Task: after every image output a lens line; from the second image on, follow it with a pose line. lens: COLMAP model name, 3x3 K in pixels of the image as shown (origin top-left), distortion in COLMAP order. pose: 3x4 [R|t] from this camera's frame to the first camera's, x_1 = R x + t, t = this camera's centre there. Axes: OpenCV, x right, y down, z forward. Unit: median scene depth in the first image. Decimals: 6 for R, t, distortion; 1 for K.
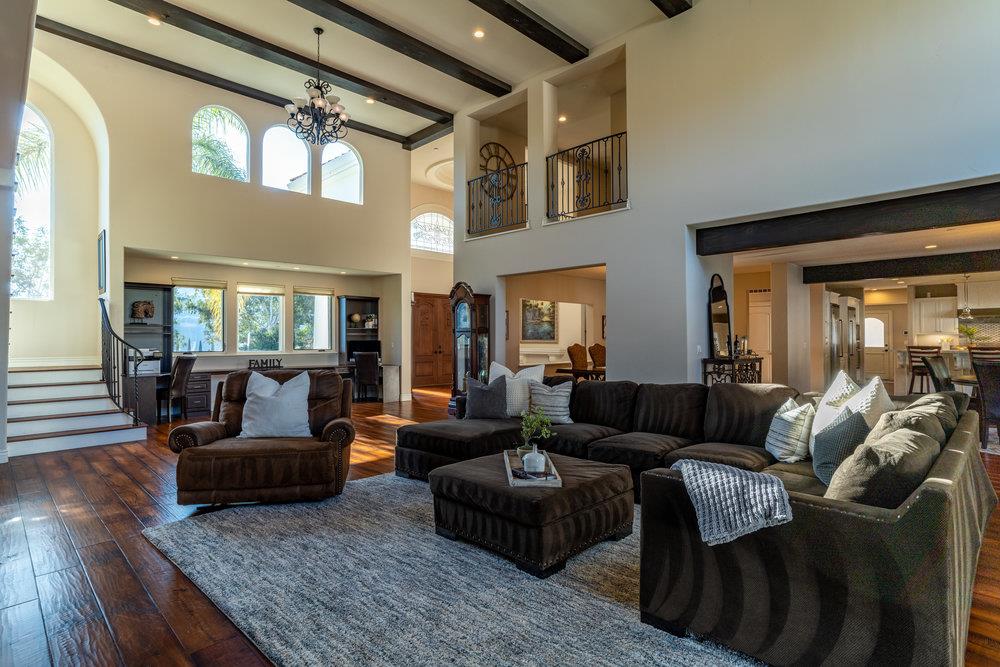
lens RADIAL K [[514.8, 0, 493.6], [0, 514.8, 337.0], [0, 0, 1]] dist [-0.009931, 0.002785]
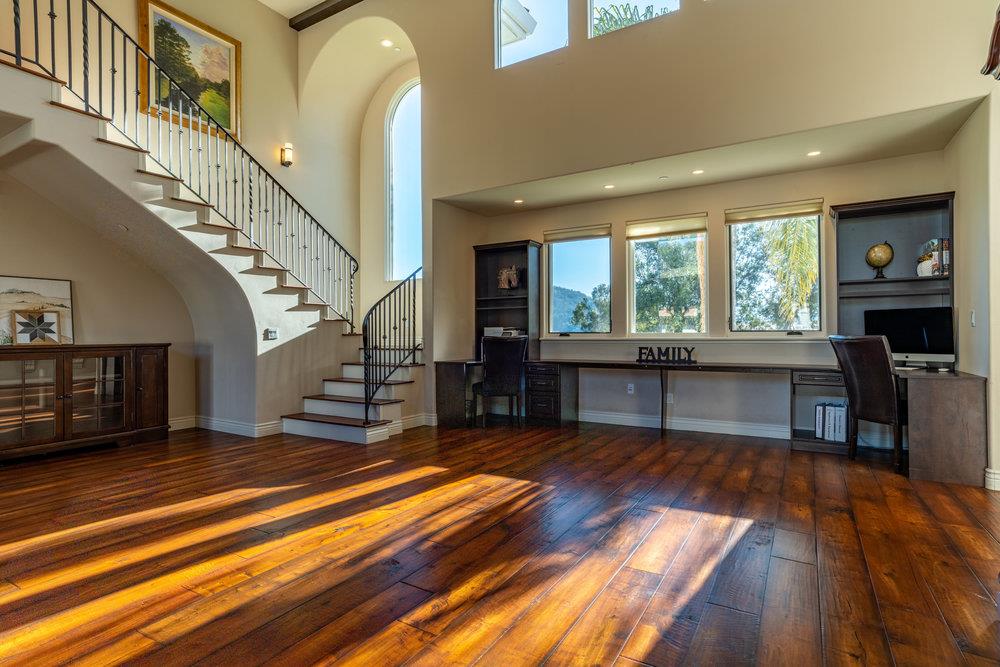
lens RADIAL K [[514.8, 0, 493.0], [0, 514.8, 332.0], [0, 0, 1]] dist [-0.009931, 0.002785]
pose [[0.223395, -0.000597, -0.974728, 0.073982], [0.010944, 0.999938, 0.001895, 0.024164], [0.974667, -0.011091, 0.223388, 0.708183]]
